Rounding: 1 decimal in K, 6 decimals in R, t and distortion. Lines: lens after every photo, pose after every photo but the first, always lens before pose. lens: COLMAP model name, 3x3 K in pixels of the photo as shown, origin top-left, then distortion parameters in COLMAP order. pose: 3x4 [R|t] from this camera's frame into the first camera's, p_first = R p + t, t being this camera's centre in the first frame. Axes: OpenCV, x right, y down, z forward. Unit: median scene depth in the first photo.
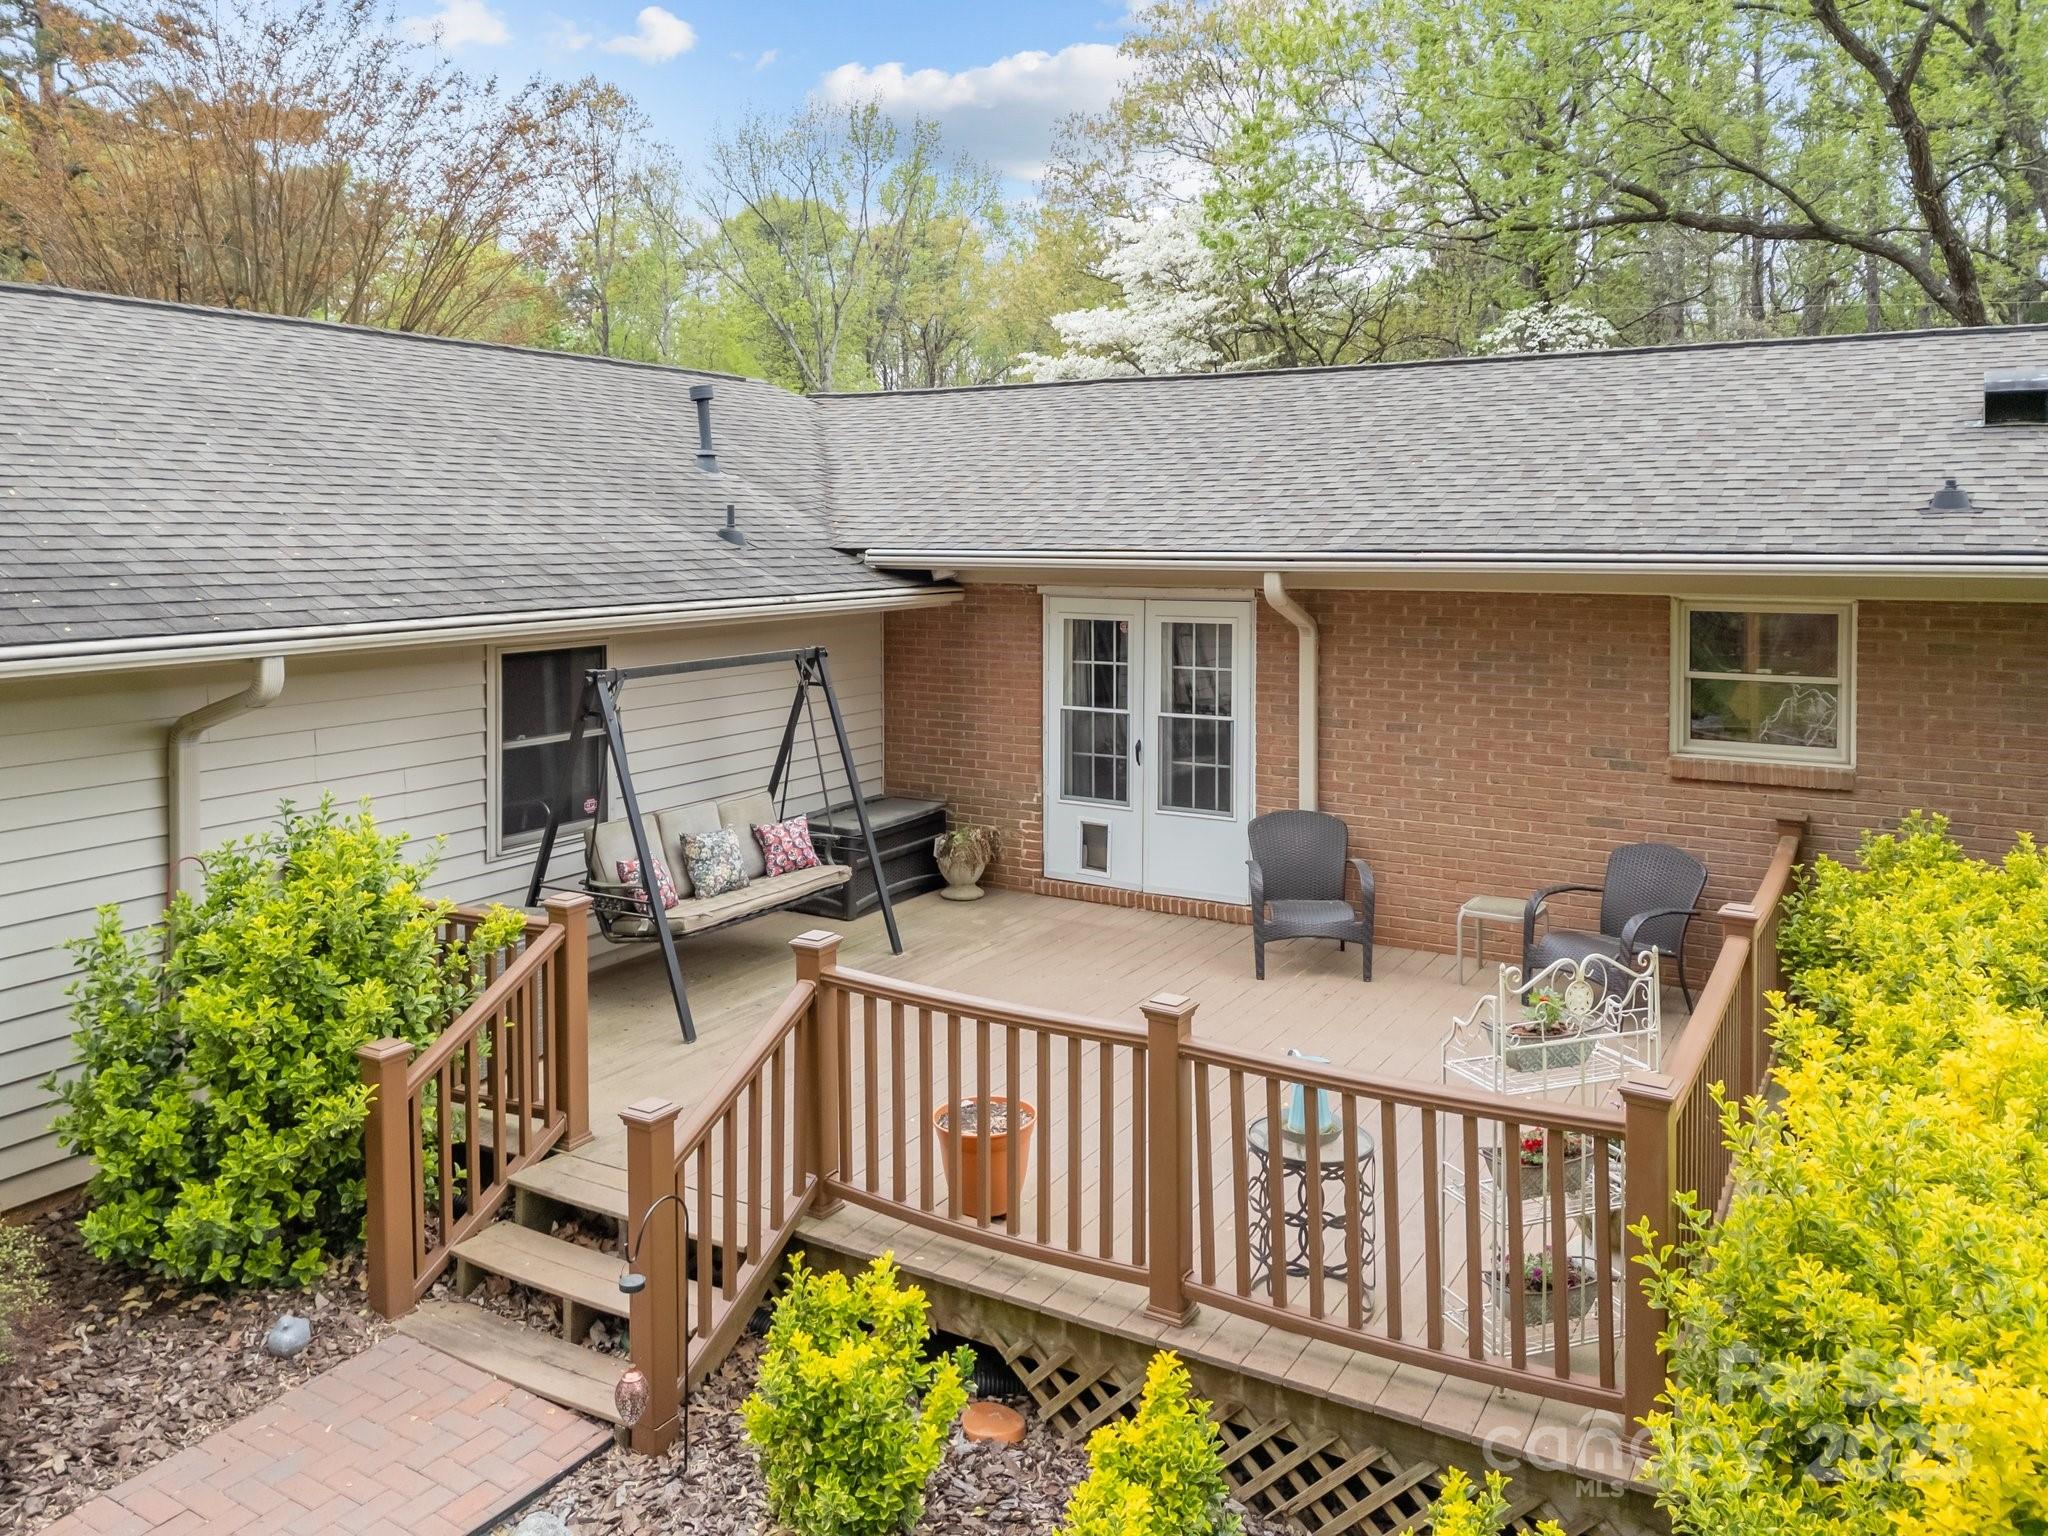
lens RADIAL K [[1549.2, 0, 1031.1], [0, 1549.2, 561.5], [0, 0, 1]] dist [0.012804, 0.002719]
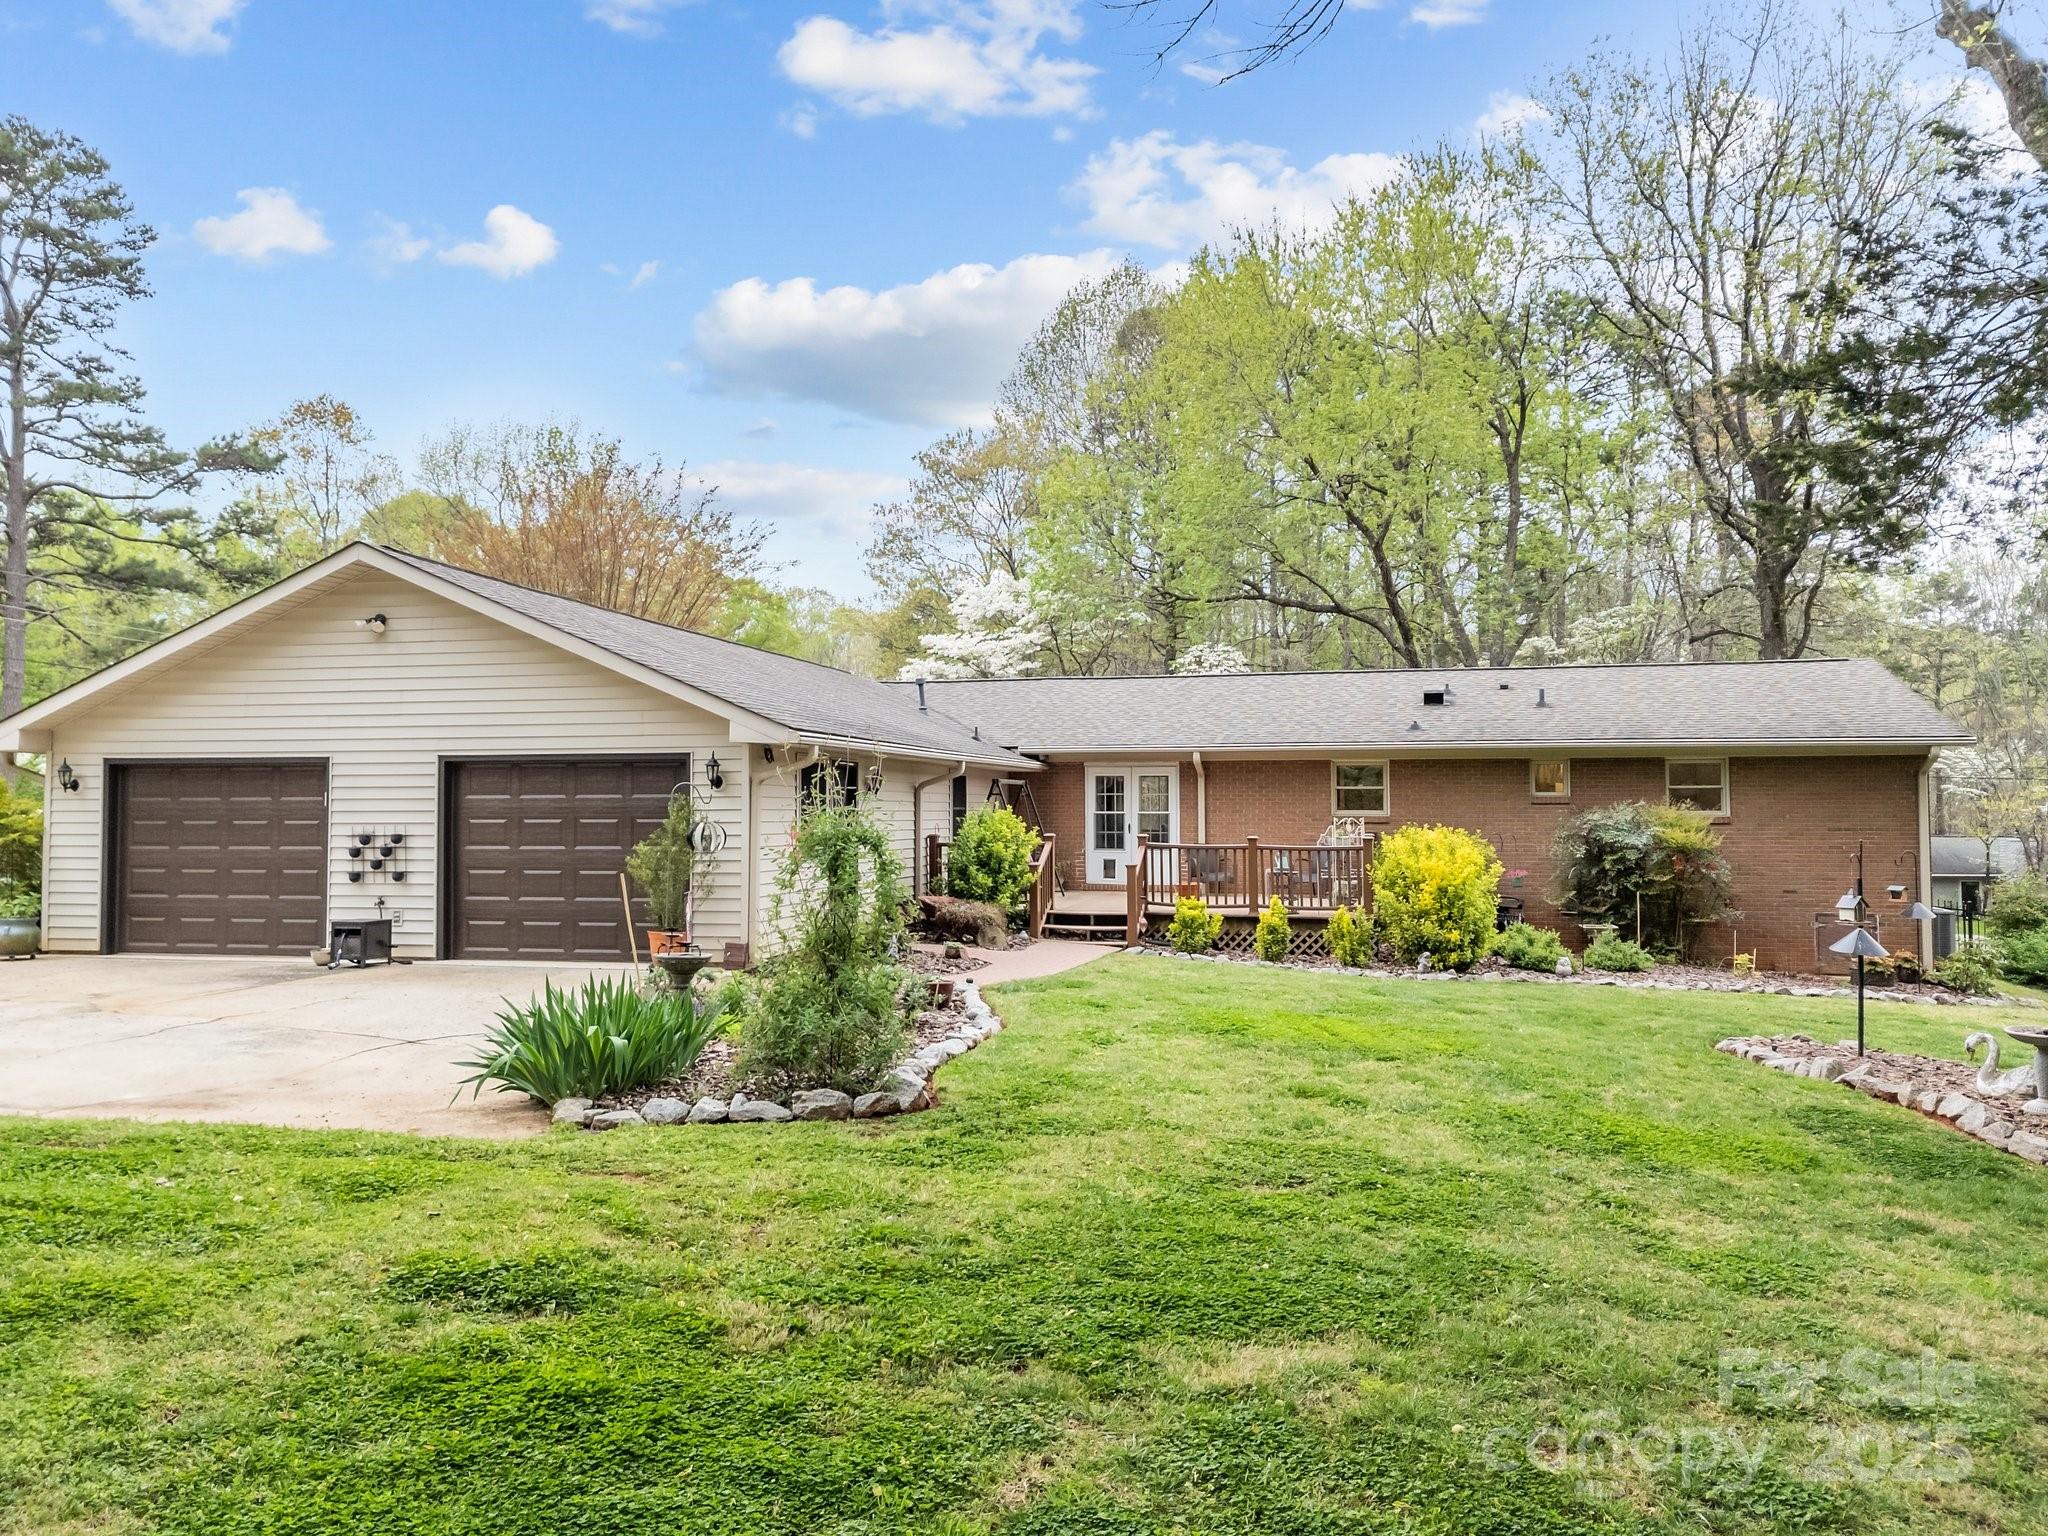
lens RADIAL K [[1536.4, 0, 1023.4], [0, 1536.4, 744.3], [0, 0, 1]] dist [0.078971, -0.076290]
pose [[0.954337, 0.015288, 0.298342, -0.819147], [0.006176, 0.997466, -0.070871, 0.159281], [-0.298669, 0.069477, 0.951824, -1.293207]]
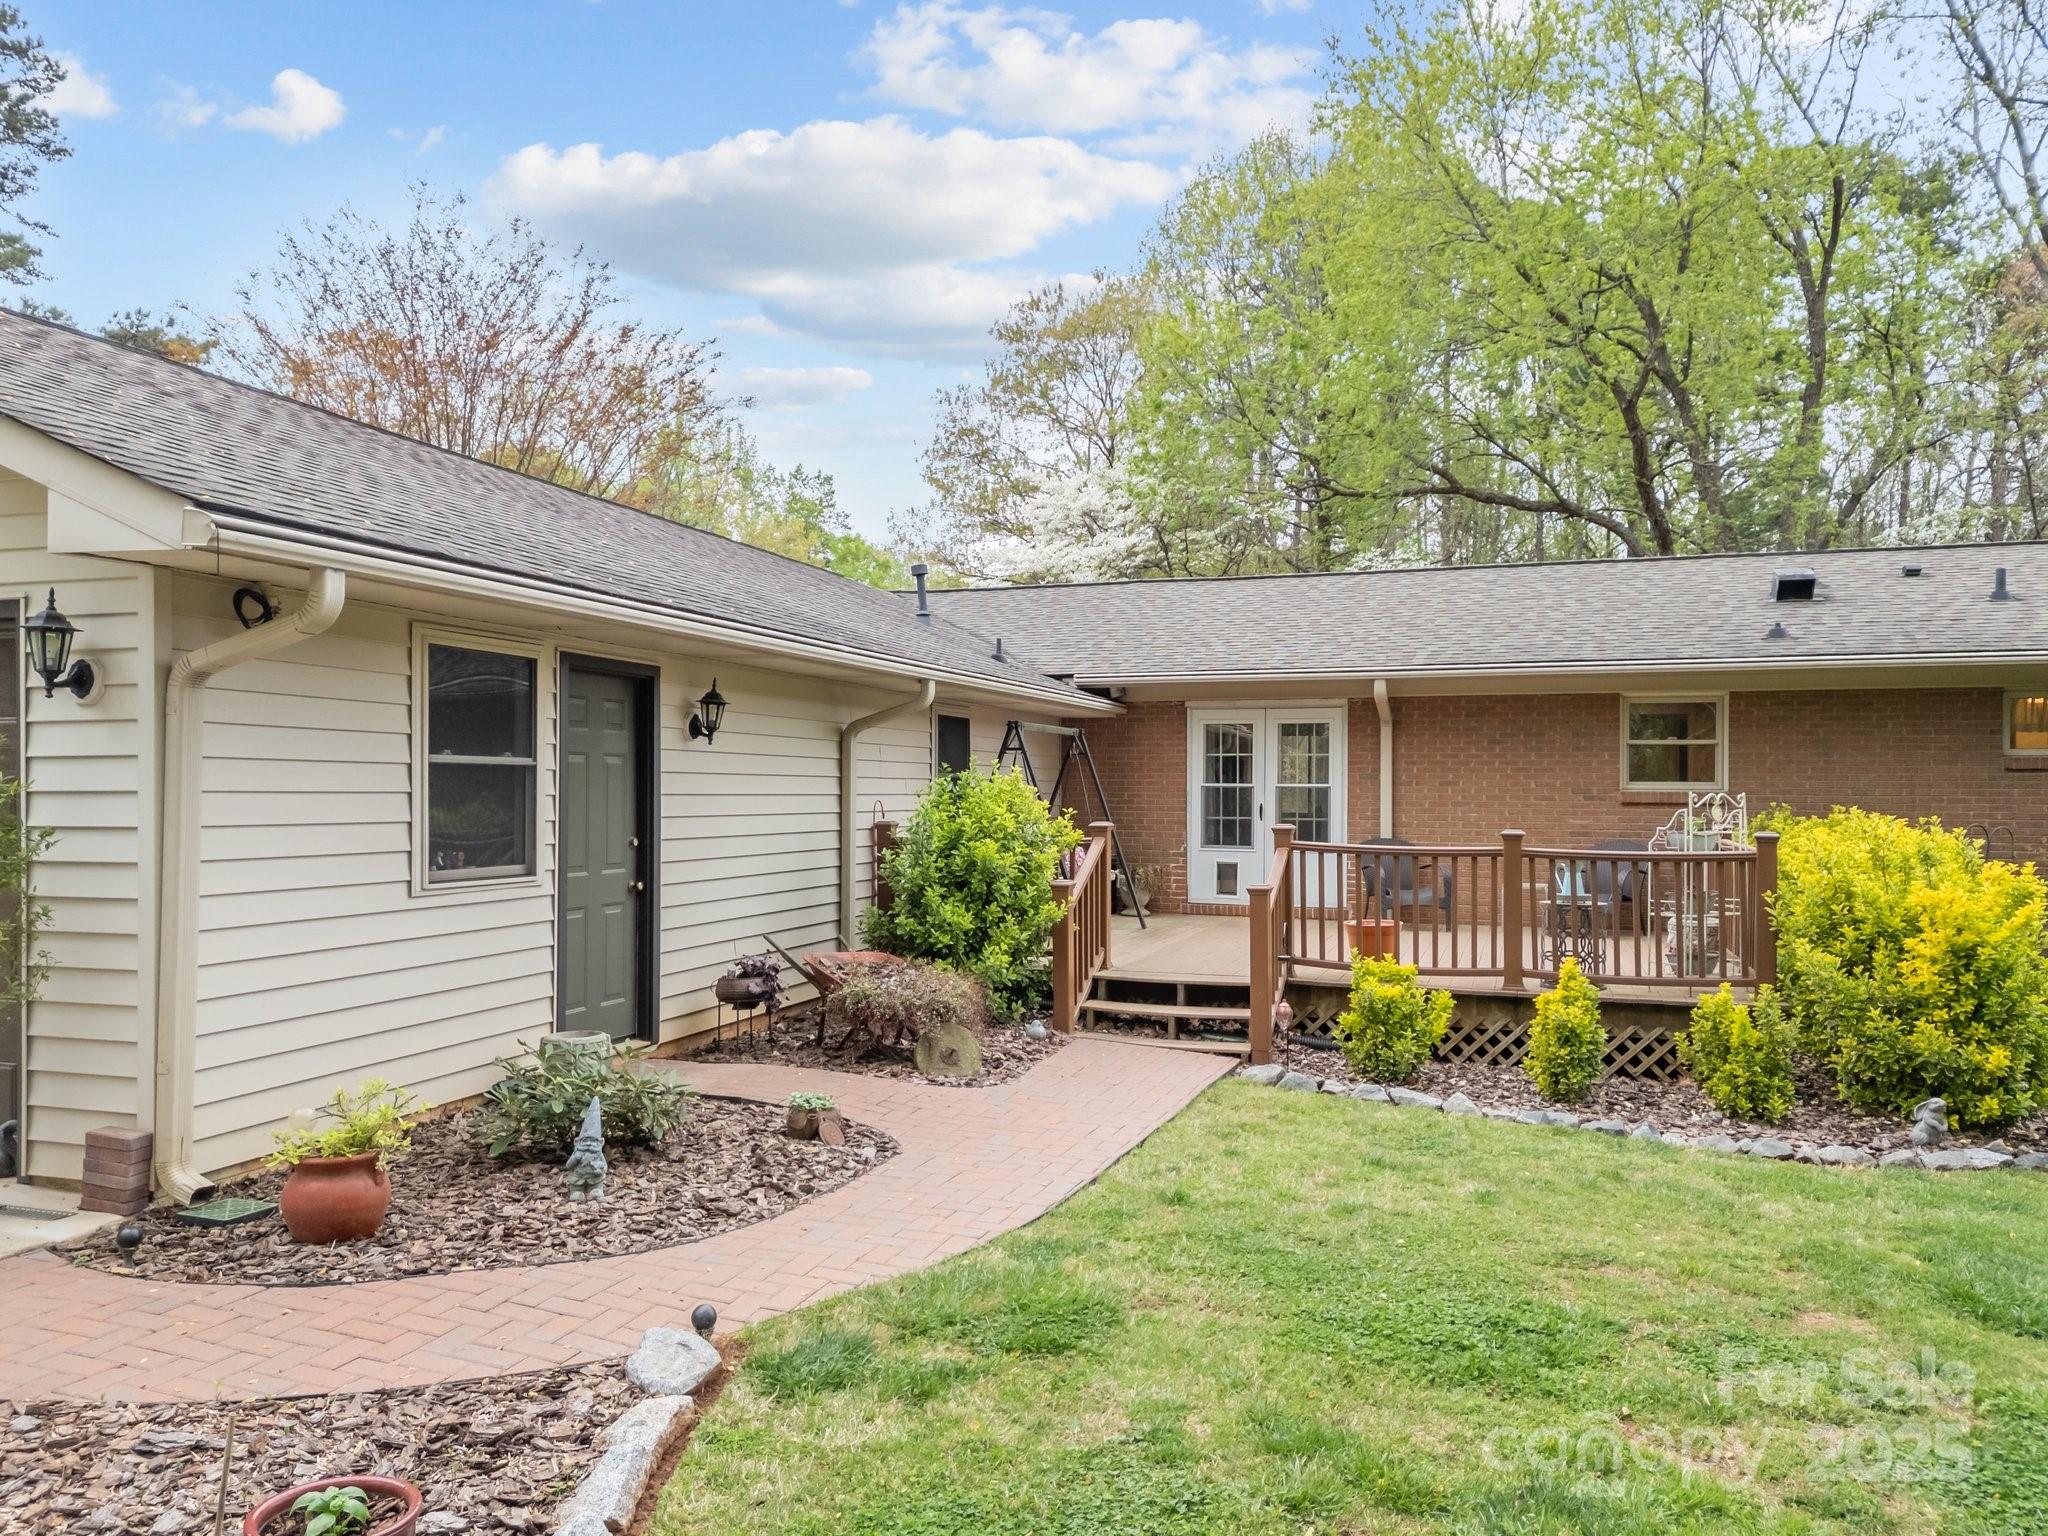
lens RADIAL K [[1525.7, 0, 1022.5], [0, 1525.7, 795.9], [0, 0, 1]] dist [0.026862, -0.001499]
pose [[0.977844, 0.006145, 0.209245, -0.450981], [-0.001003, 0.999695, -0.024671, 0.141437], [-0.209332, 0.023915, 0.977552, -0.373614]]
